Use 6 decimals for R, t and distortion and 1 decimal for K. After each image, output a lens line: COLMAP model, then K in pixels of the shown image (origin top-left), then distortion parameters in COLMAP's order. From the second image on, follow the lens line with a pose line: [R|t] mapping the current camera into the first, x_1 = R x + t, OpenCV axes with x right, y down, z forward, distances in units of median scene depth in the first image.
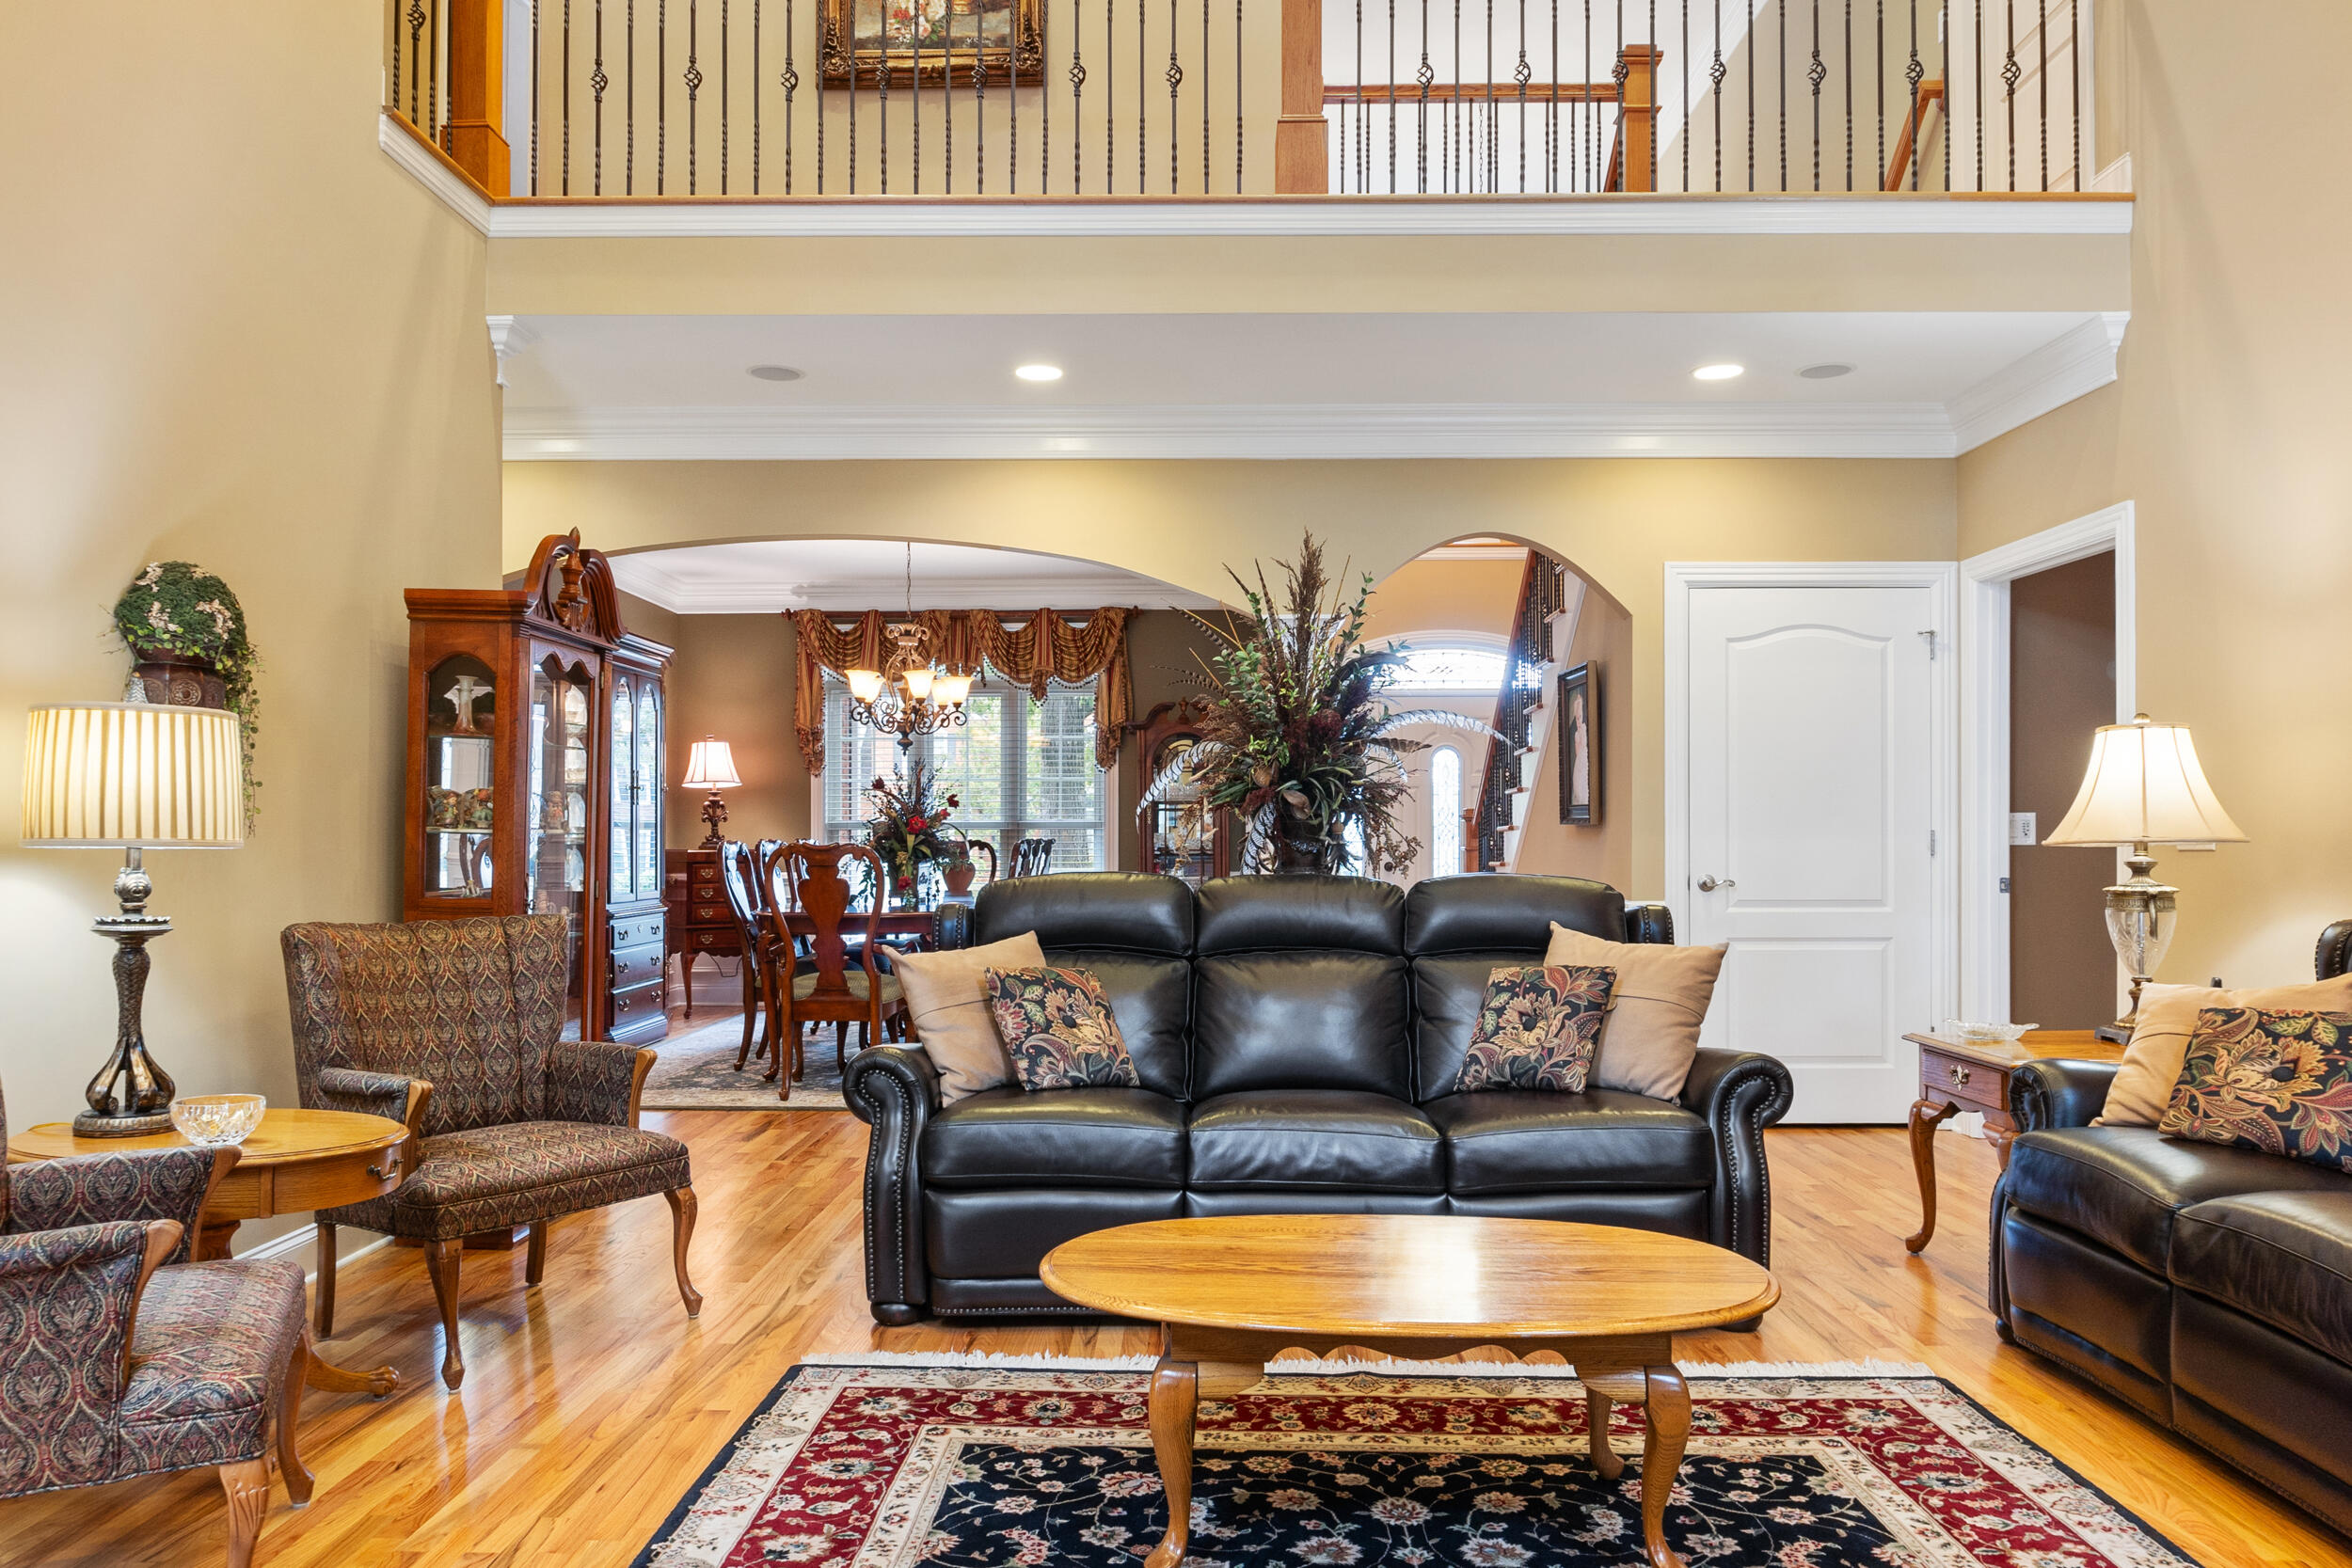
lens RADIAL K [[1600.2, 0, 1174.8], [0, 1600.2, 813.1], [0, 0, 1]] dist [-0.023468, -0.001064]
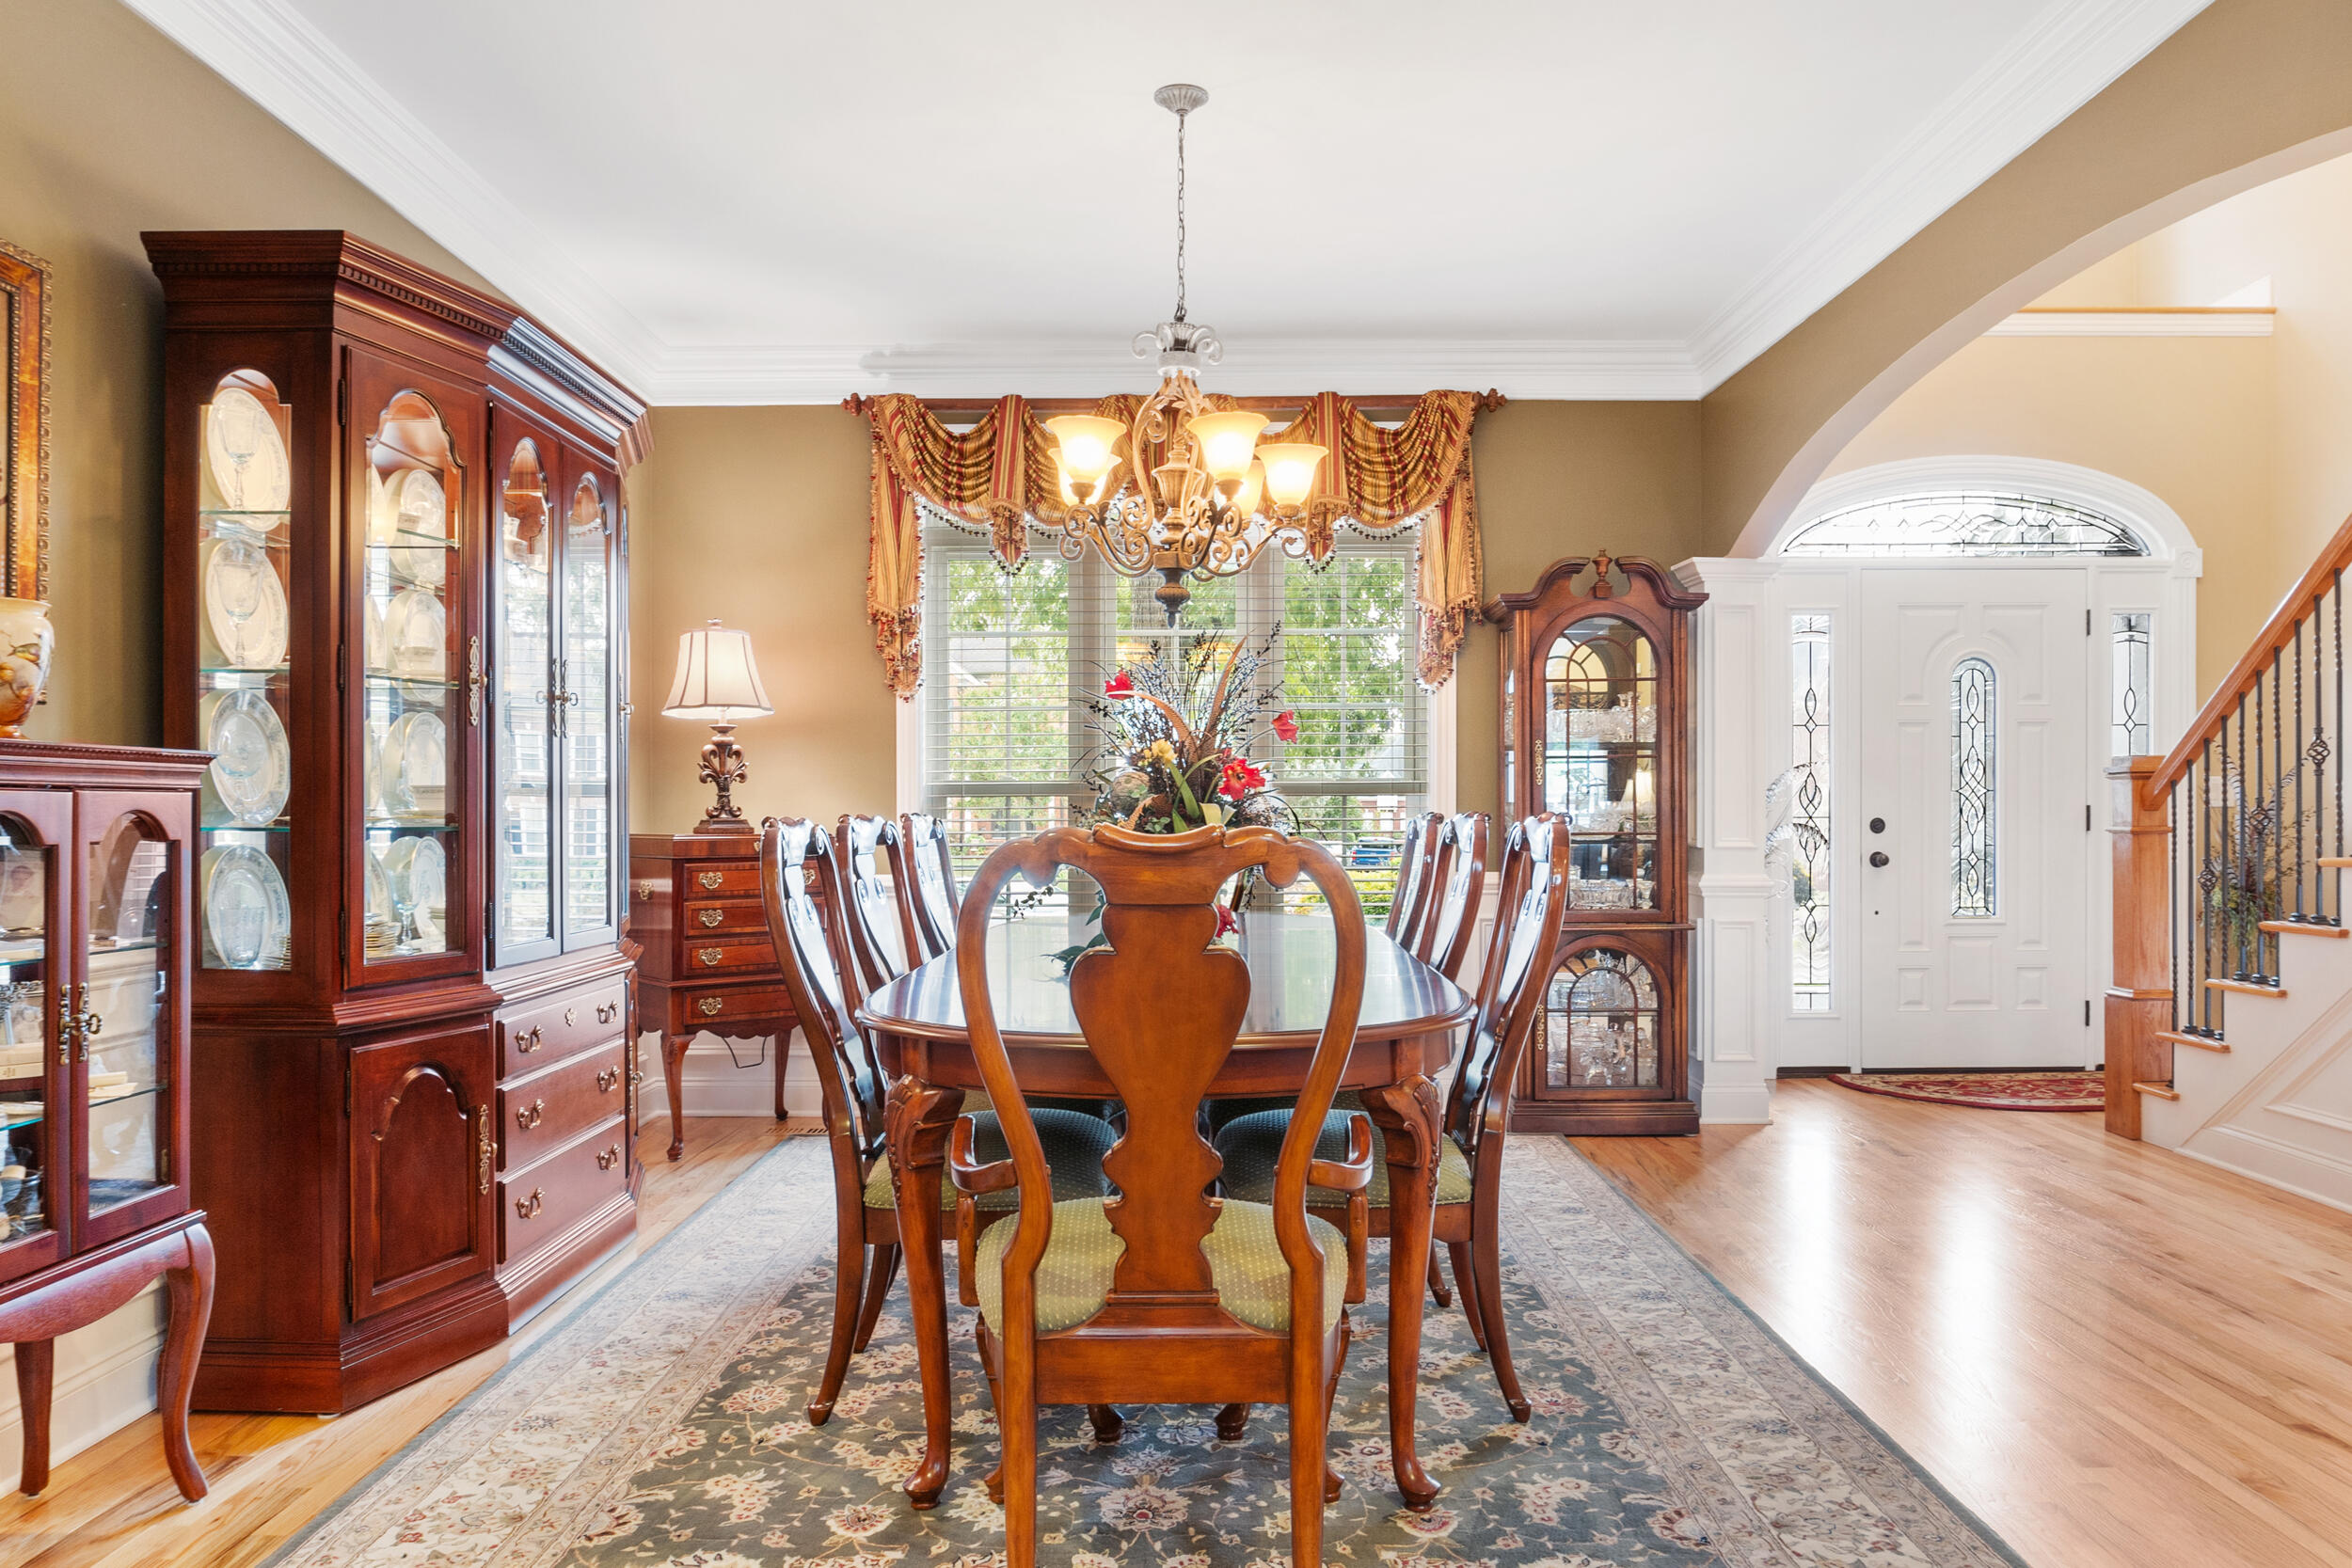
lens RADIAL K [[1600.2, 0, 1181.6], [0, 1600.2, 803.2], [0, 0, 1]] dist [-0.023468, -0.001064]
pose [[0.999827, -0.000837, 0.018599, -0.143992], [0.000669, 0.999959, 0.009000, 0.007806], [-0.018606, -0.008986, 0.999787, 0.460137]]
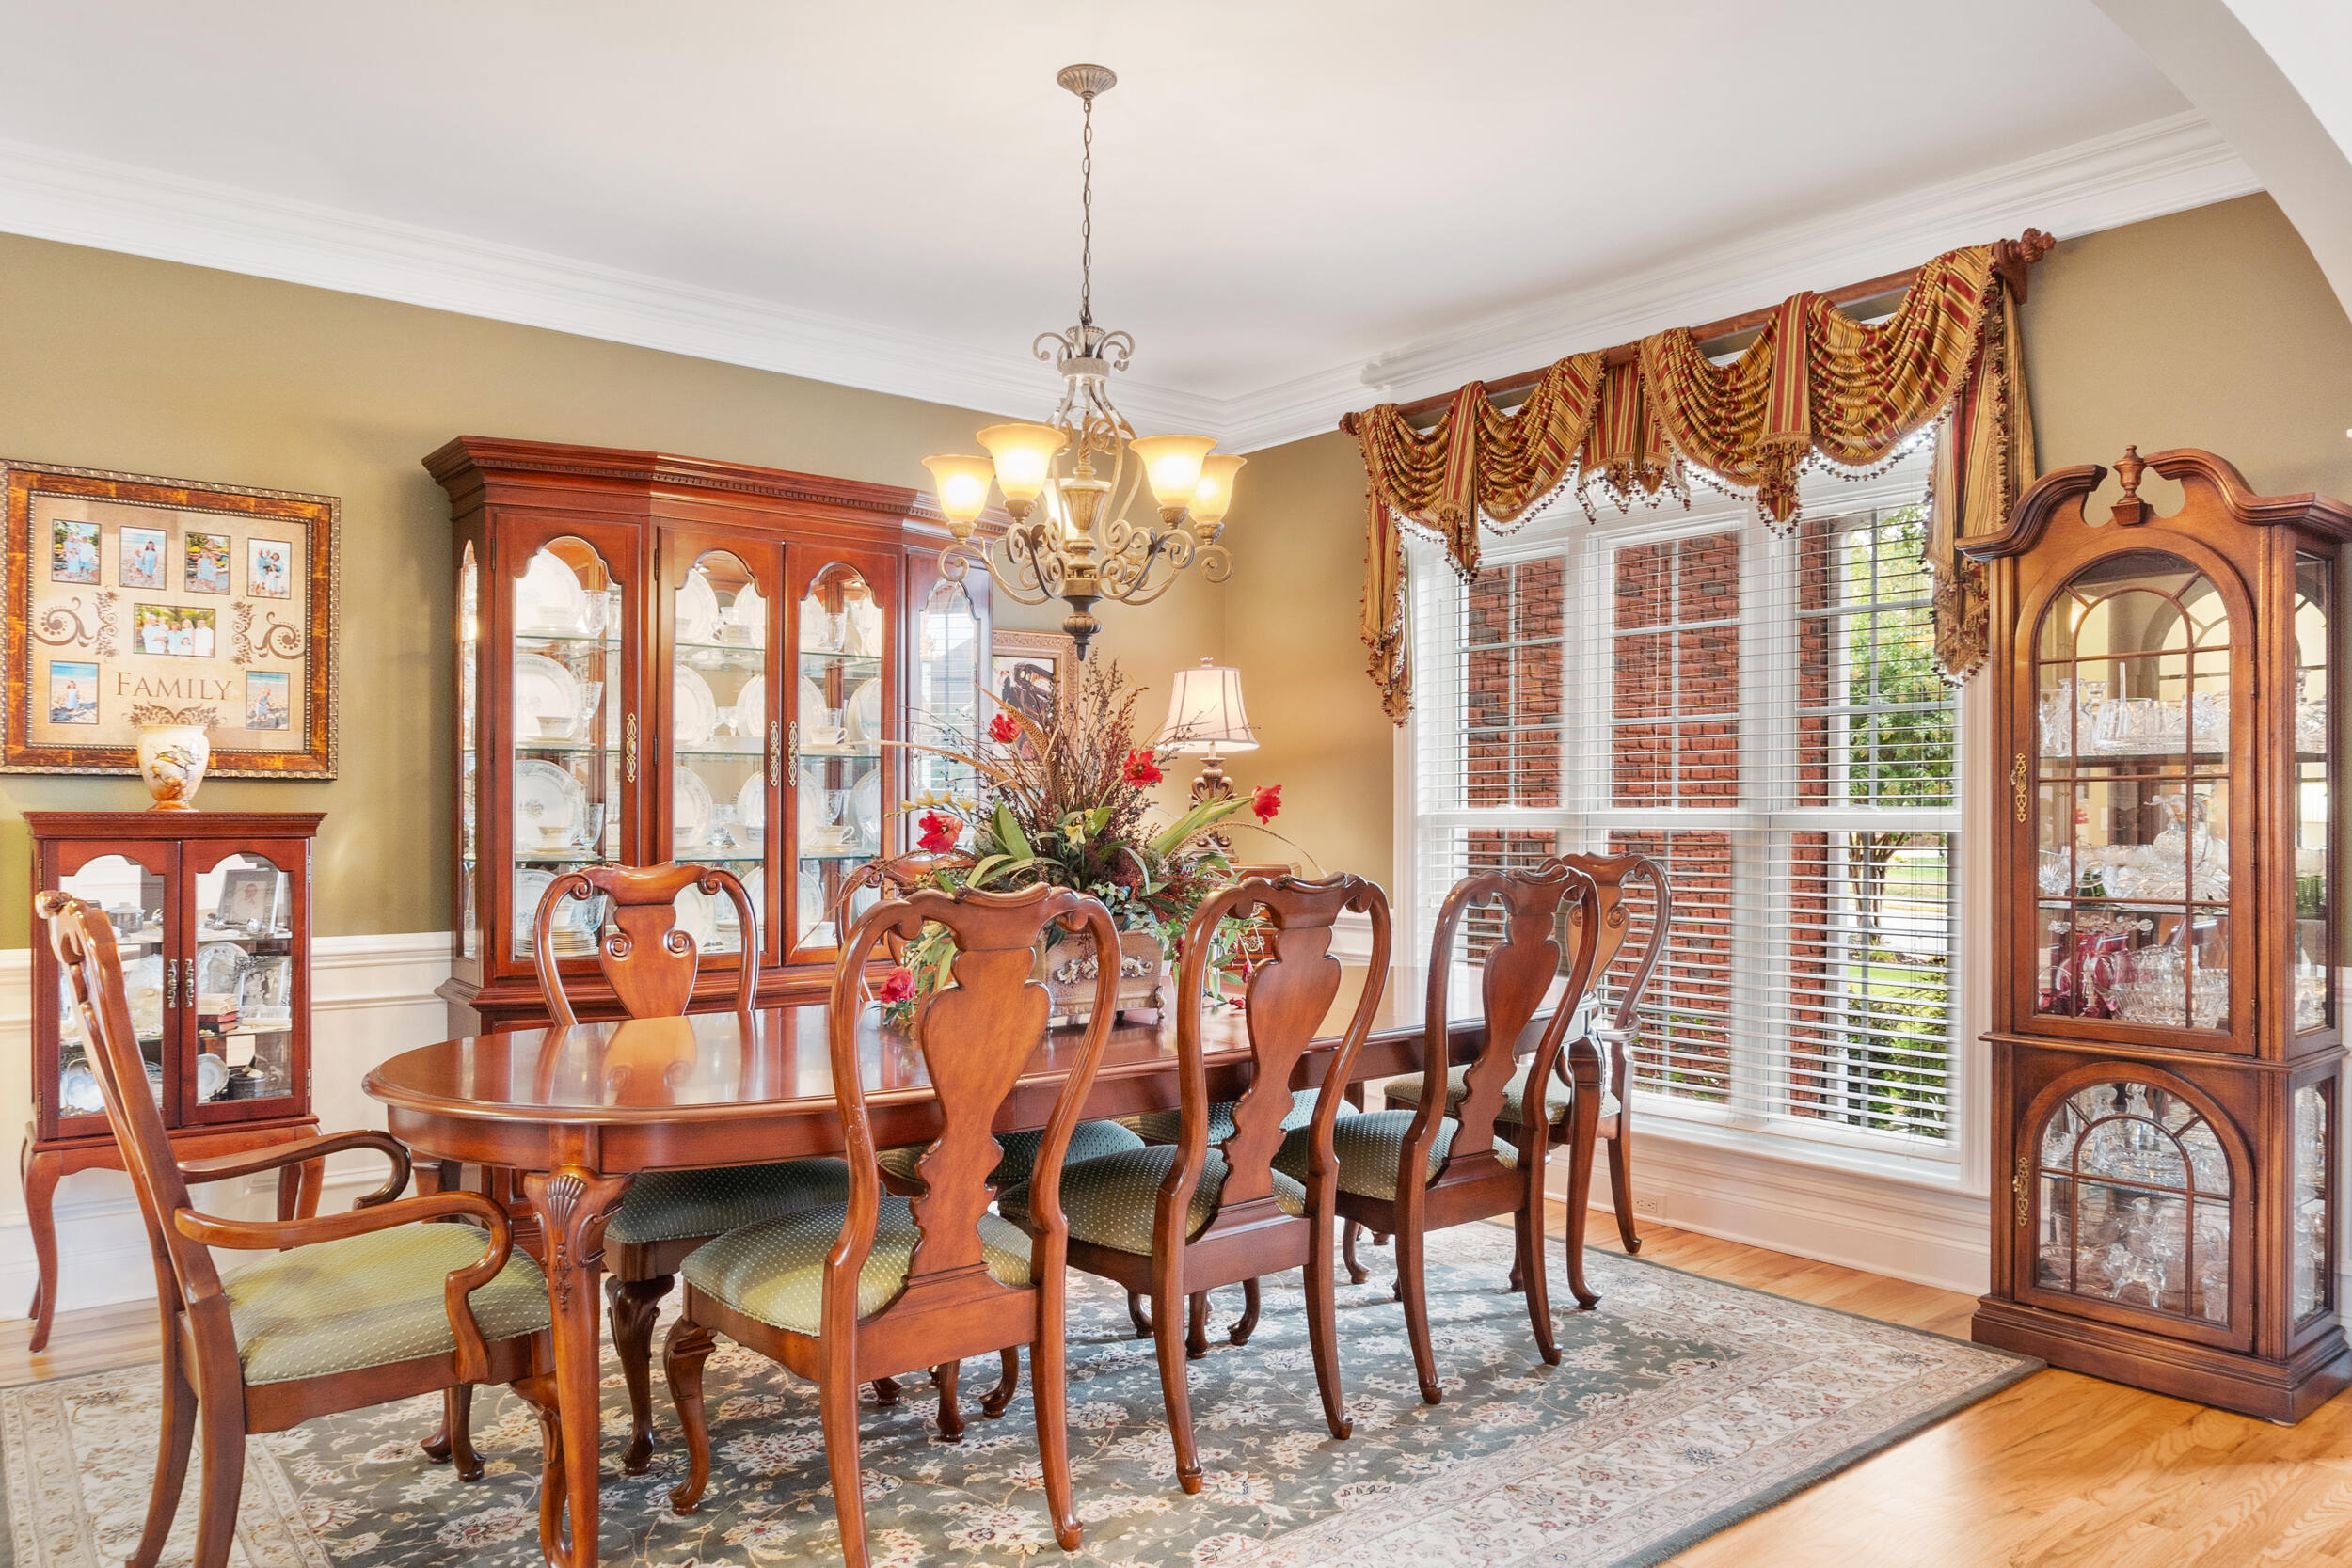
lens RADIAL K [[1600.2, 0, 1173.4], [0, 1600.2, 794.7], [0, 0, 1]] dist [-0.023468, -0.001064]
pose [[0.647635, -0.005508, -0.761931, 0.127293], [0.007834, 0.999969, -0.000570, -0.000661], [0.761911, -0.005600, 0.647658, 0.623002]]
